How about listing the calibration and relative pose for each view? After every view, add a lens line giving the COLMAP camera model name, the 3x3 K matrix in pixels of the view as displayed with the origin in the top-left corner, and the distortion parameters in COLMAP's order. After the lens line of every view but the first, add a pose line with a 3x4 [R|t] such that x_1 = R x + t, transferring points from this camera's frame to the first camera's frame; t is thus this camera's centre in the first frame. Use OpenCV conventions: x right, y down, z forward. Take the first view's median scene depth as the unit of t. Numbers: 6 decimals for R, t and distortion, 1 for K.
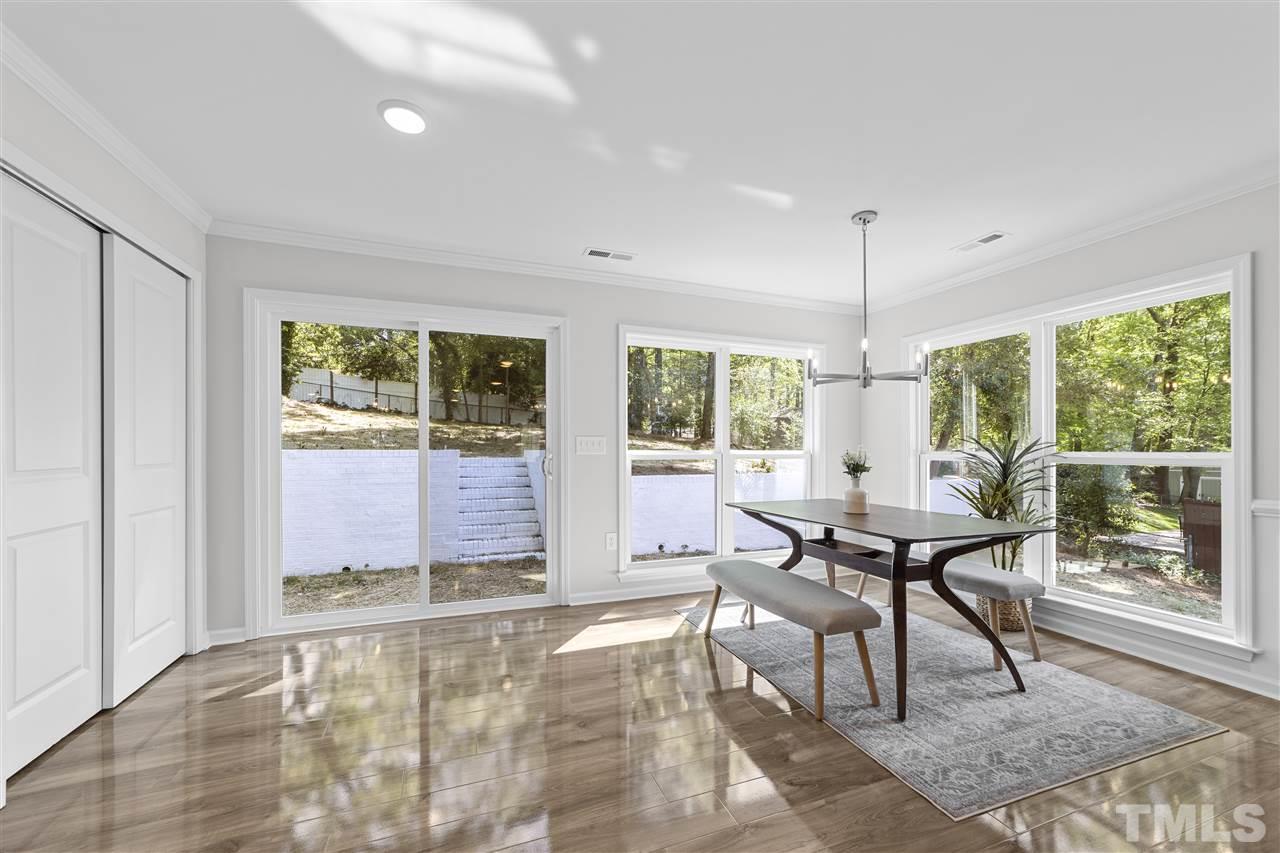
lens RADIAL K [[484.6, 0, 645.0], [0, 484.6, 446.0], [0, 0, 1]] dist [-0.001799, 0.002573]
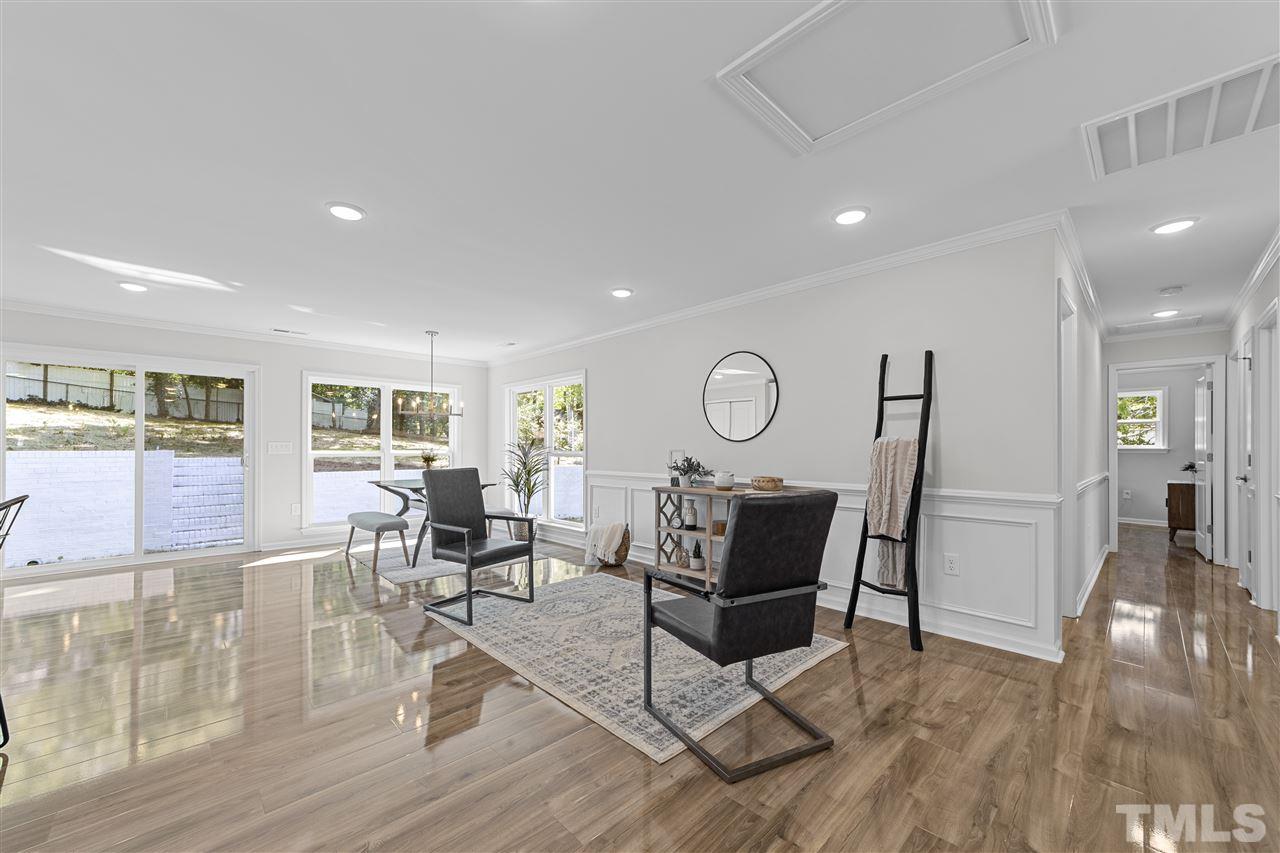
lens RADIAL K [[492.6, 0, 641.4], [0, 492.6, 445.4], [0, 0, 1]] dist [-0.001474, 0.003974]
pose [[0.926355, 0.003213, 0.376638, 0.201365], [-0.002616, 0.999994, -0.002096, -0.004359], [-0.376643, 0.000957, 0.926358, -0.495593]]
